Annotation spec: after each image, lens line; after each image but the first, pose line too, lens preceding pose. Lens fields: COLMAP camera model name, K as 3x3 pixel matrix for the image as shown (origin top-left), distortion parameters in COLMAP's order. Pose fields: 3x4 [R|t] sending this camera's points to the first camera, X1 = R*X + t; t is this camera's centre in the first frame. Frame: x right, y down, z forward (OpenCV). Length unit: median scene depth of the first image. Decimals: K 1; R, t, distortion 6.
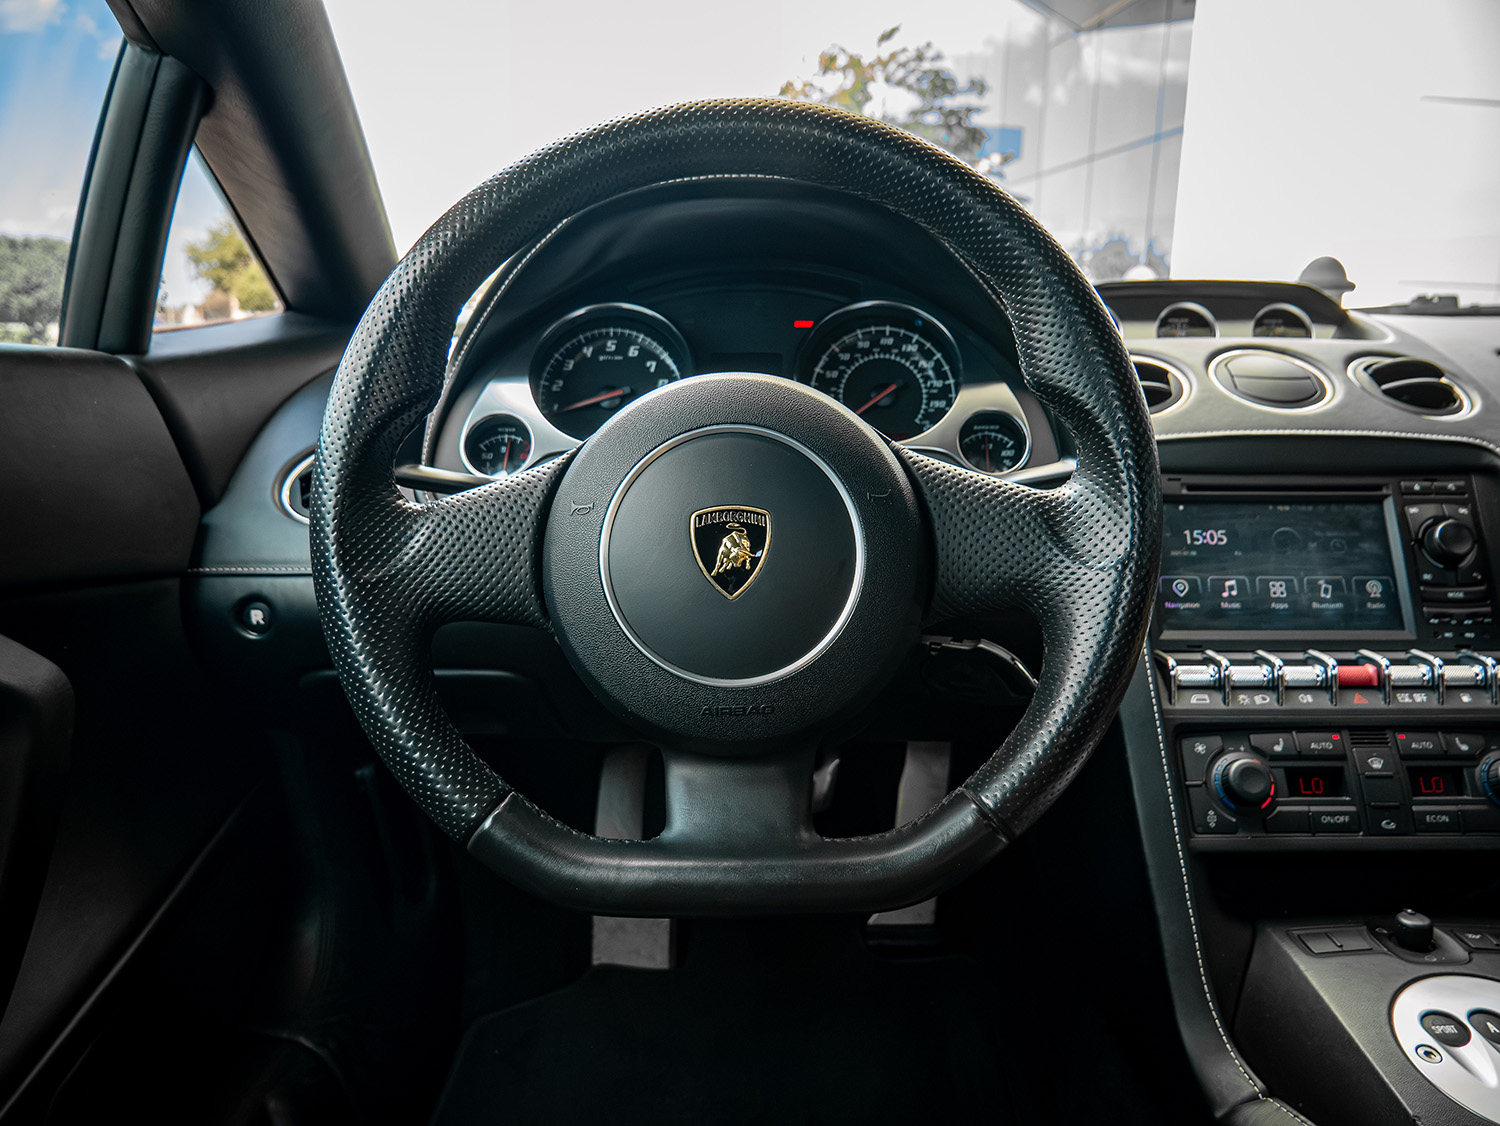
lens RADIAL K [[1067.0, 0, 750.0], [0, 1067.0, 563.0], [0, 0, 1]] dist [-0.053175, 0.030545]
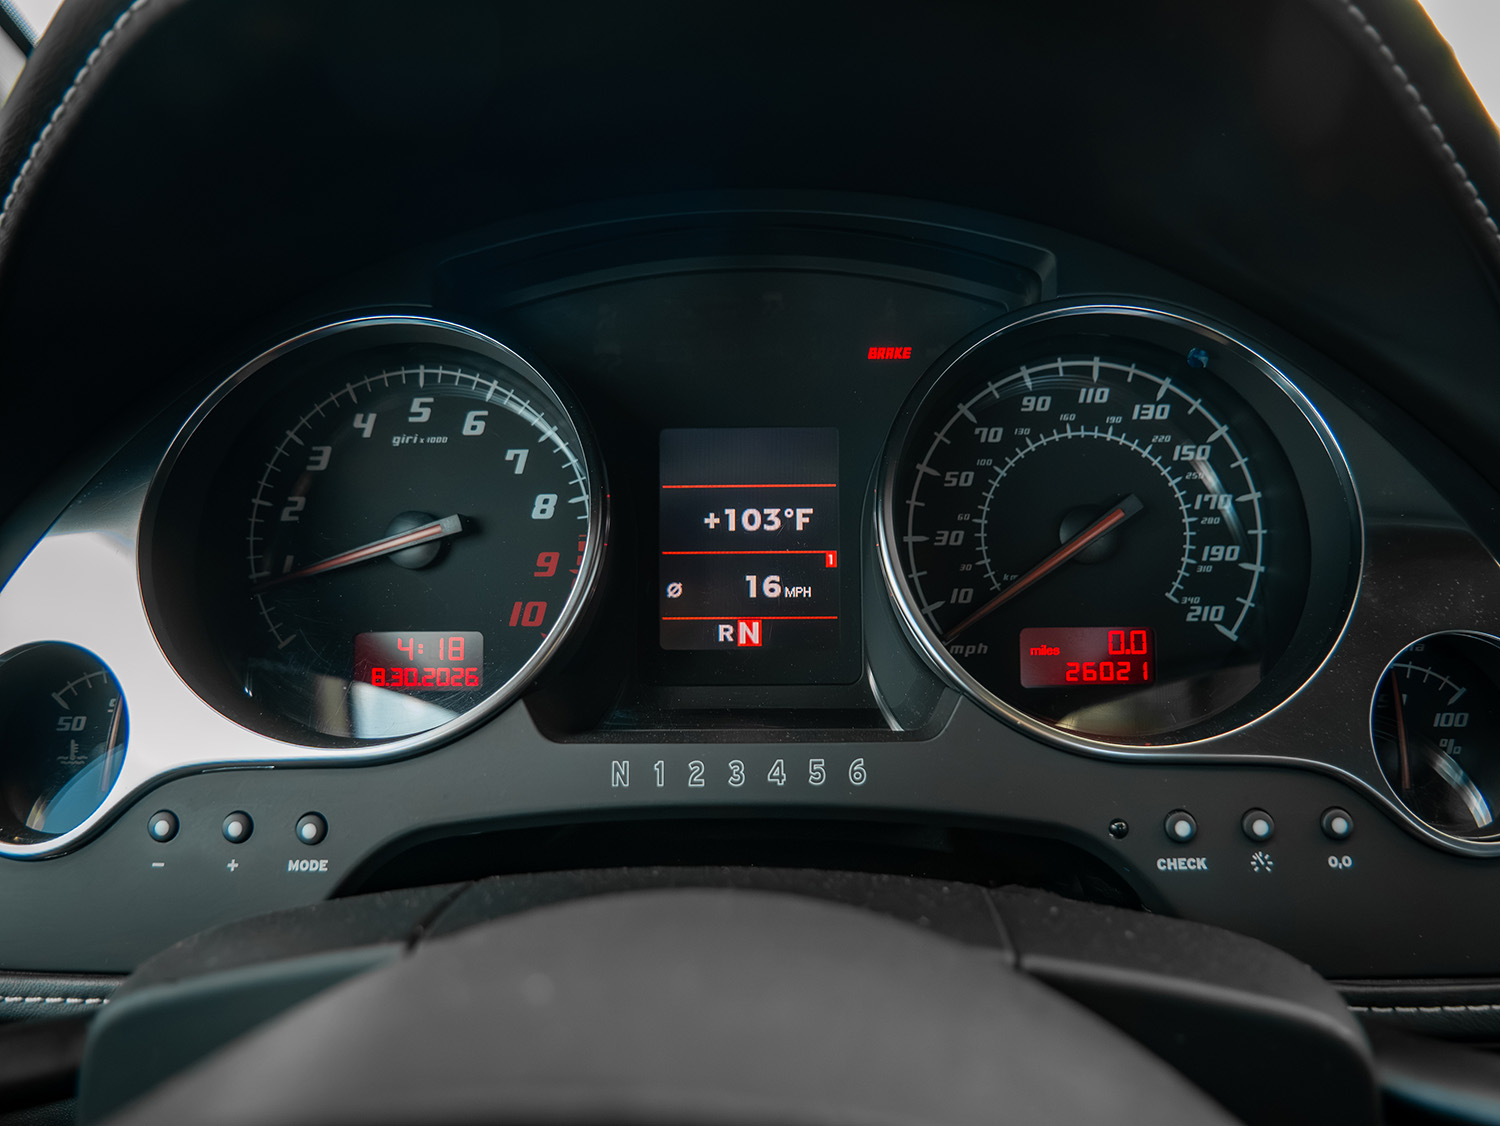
lens RADIAL K [[1067.0, 0, 750.0], [0, 1067.0, 563.0], [0, 0, 1]] dist [-0.053175, 0.030545]
pose [[0.999844, -0.003847, -0.017219, 0.004217], [0.004729, 0.998661, 0.051510, -0.174499], [0.016998, -0.051583, 0.998524, 0.620258]]
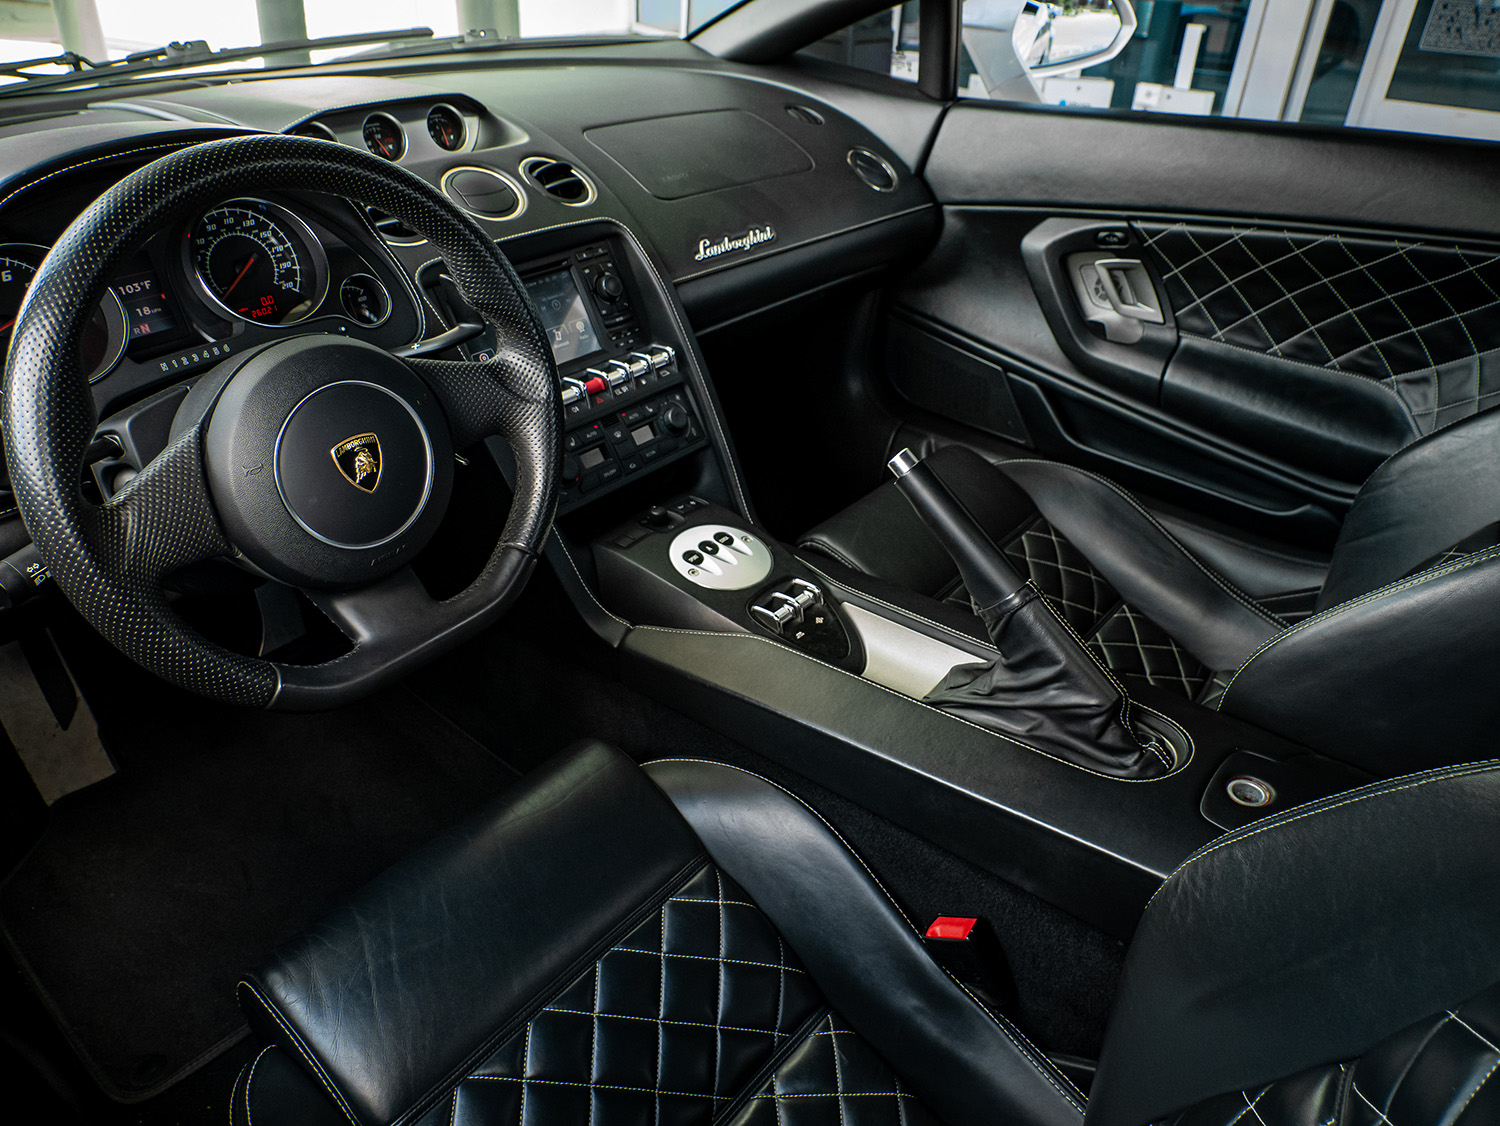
lens RADIAL K [[1067.0, 0, 750.0], [0, 1067.0, 563.0], [0, 0, 1]] dist [-0.053175, 0.030545]
pose [[0.619848, -0.402387, 0.673701, -0.488851], [0.139605, 0.901372, 0.409925, -0.278325], [-0.772204, -0.160039, 0.614889, -0.266367]]
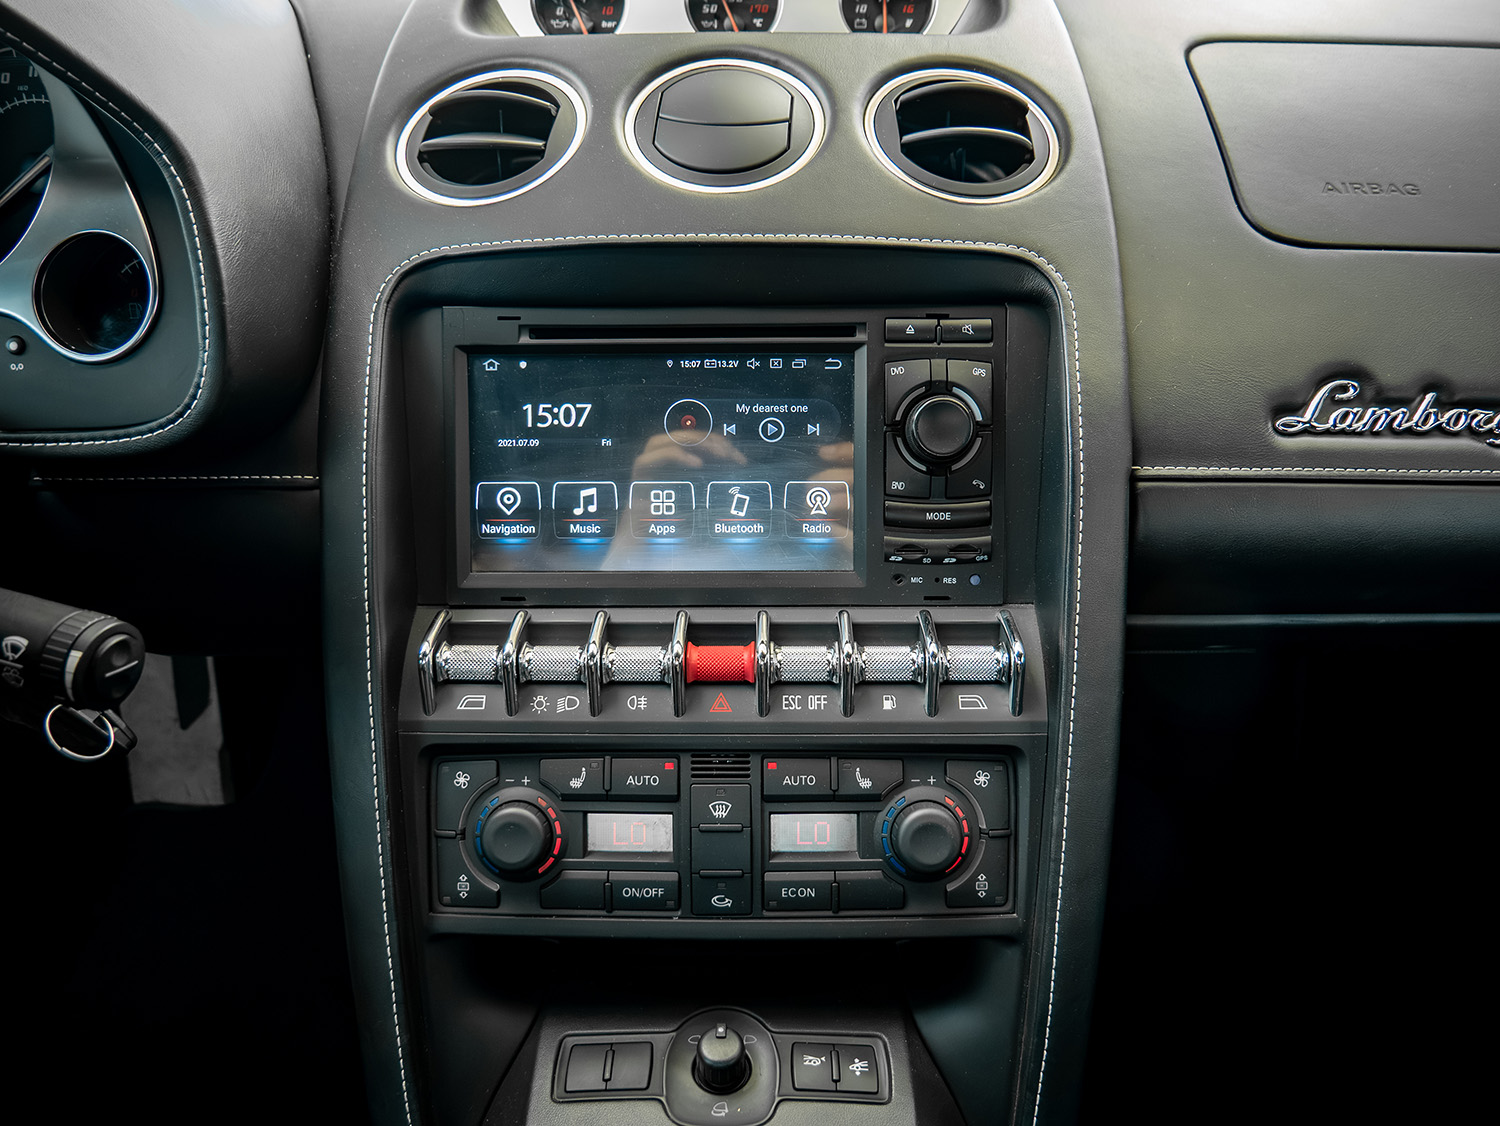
lens RADIAL K [[1067.0, 0, 750.0], [0, 1067.0, 563.0], [0, 0, 1]] dist [-0.053175, 0.030545]
pose [[0.999946, -0.010155, 0.002397, 0.542280], [0.008643, 0.934862, 0.354906, -0.164233], [-0.005845, -0.354866, 0.934899, 0.385510]]
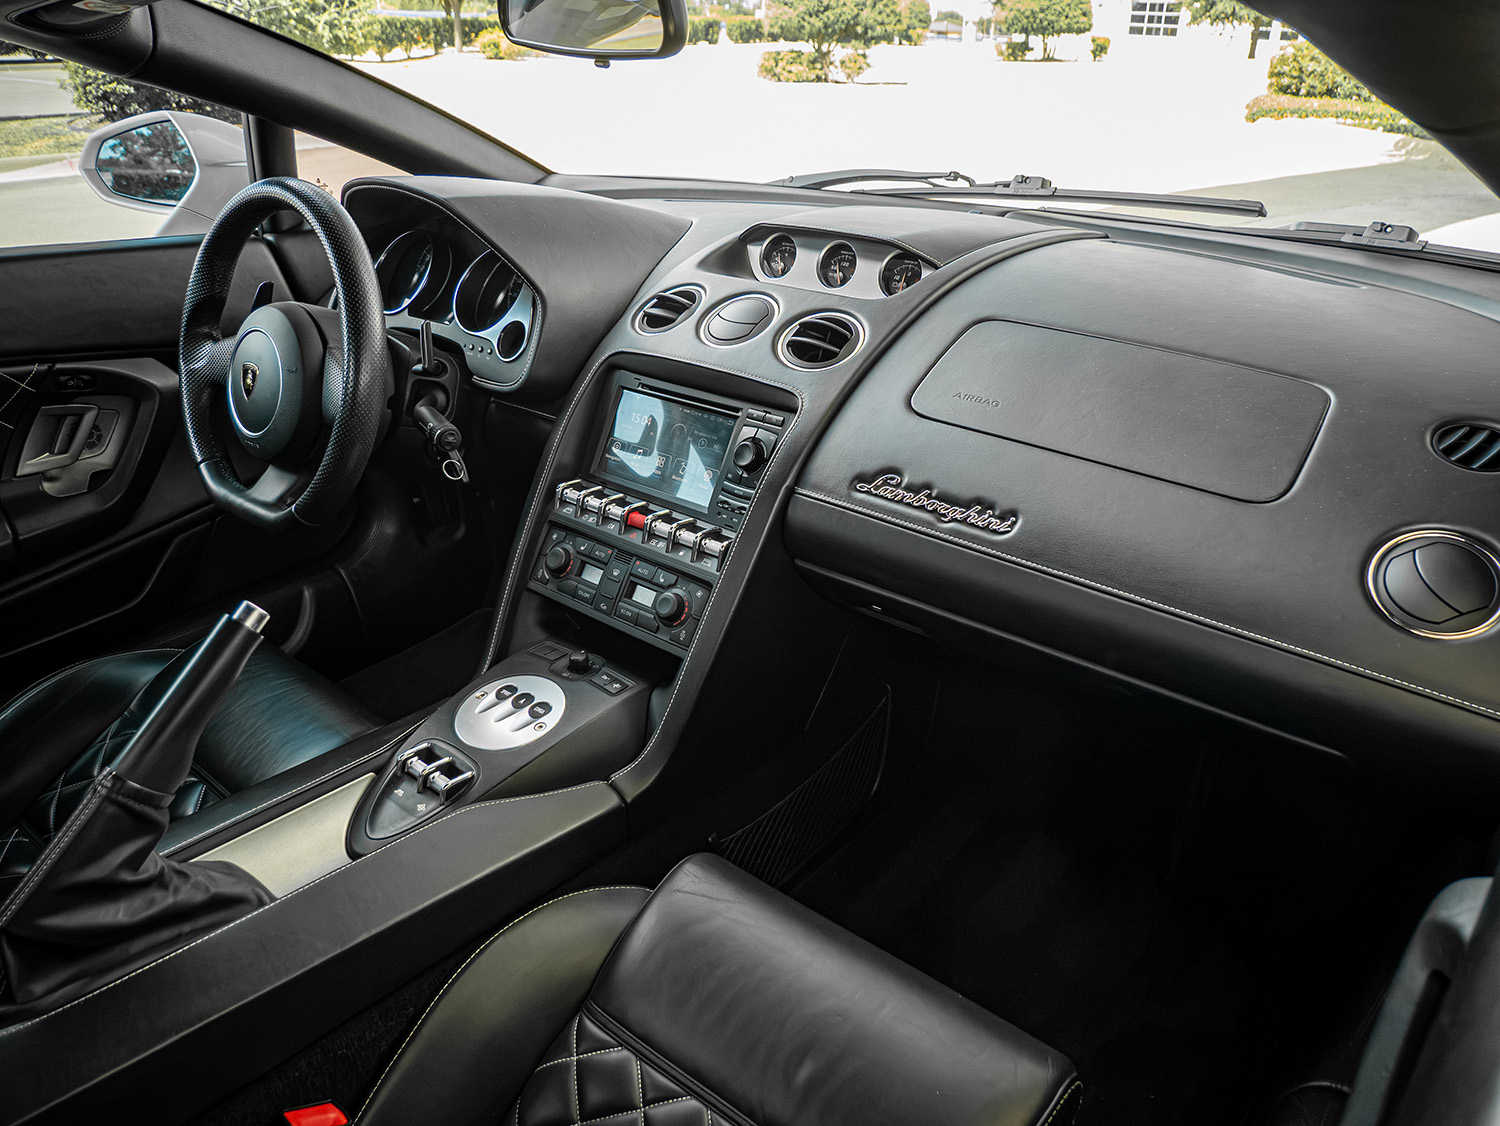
lens RADIAL K [[1067.0, 0, 750.0], [0, 1067.0, 563.0], [0, 0, 1]] dist [-0.053175, 0.030545]
pose [[0.781079, 0.276649, -0.559804, 1.501134], [-0.135641, 0.950265, 0.280354, -0.286244], [0.609522, -0.143046, 0.779757, -0.161630]]
